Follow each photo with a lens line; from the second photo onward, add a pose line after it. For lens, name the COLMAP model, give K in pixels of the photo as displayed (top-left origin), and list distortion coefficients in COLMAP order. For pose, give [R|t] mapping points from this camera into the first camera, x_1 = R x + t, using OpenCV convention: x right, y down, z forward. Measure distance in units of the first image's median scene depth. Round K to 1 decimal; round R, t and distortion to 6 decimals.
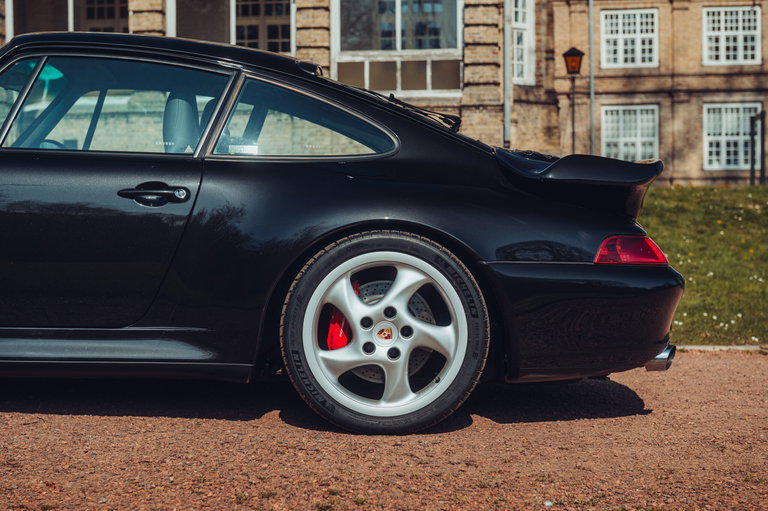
lens RADIAL K [[1390.6, 0, 384.9], [0, 1390.6, 251.4], [0, 0, 1]] dist [-0.023097, 0.000000]
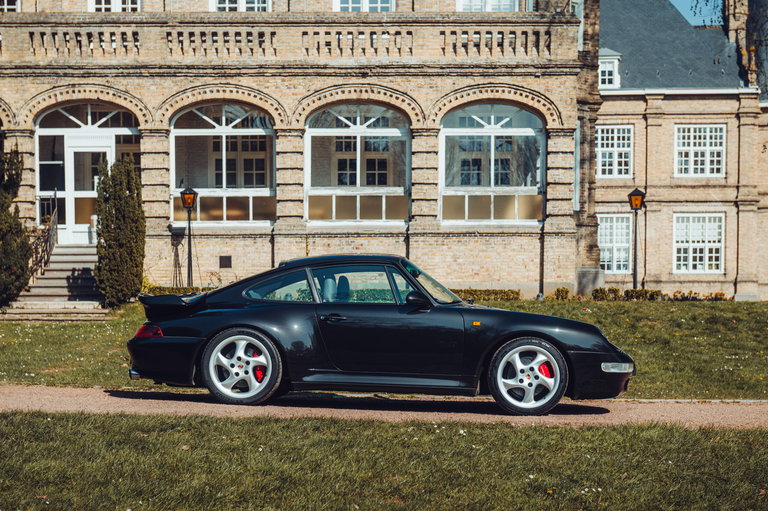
lens RADIAL K [[1481.2, 0, 409.1], [0, 1481.2, 437.4], [0, 0, 1]] dist [0.011337, 0.000000]
pose [[0.995529, -0.000911, 0.094457, -0.162468], [-0.004955, 0.998073, 0.061849, -0.001316], [-0.094331, -0.062041, 0.993606, -0.283505]]
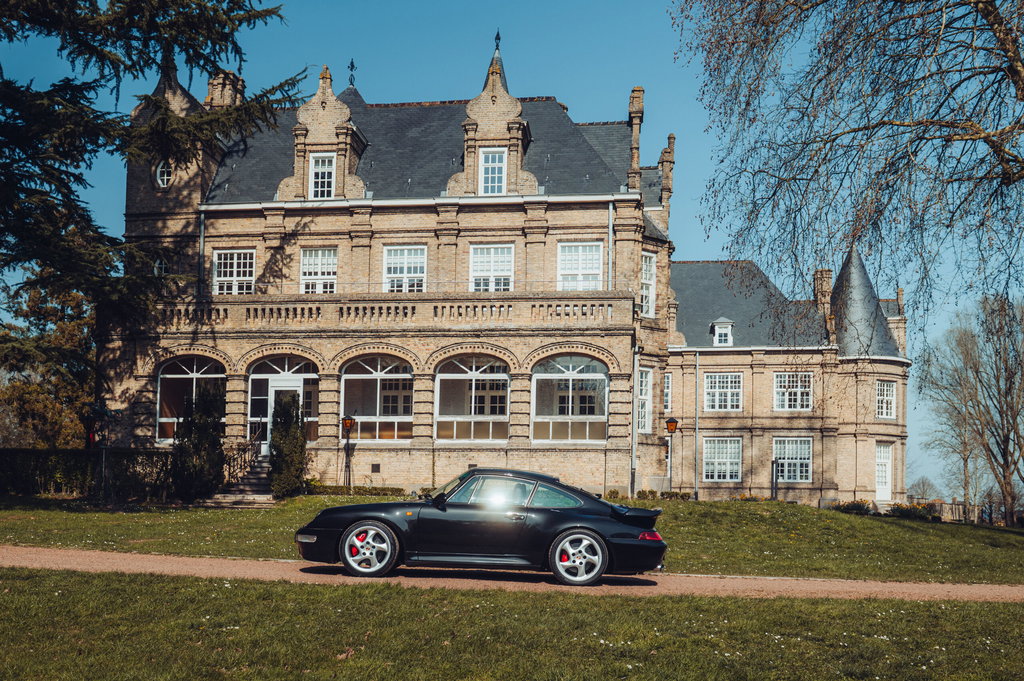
lens RADIAL K [[1094.3, 0, 514.9], [0, 1094.3, 476.2], [0, 0, 1]] dist [-0.017379, 0.000000]
pose [[0.999314, 0.021155, -0.030405, -0.013083], [-0.022683, 0.998450, -0.050822, -0.000568], [0.029283, 0.051476, 0.998245, -0.288811]]
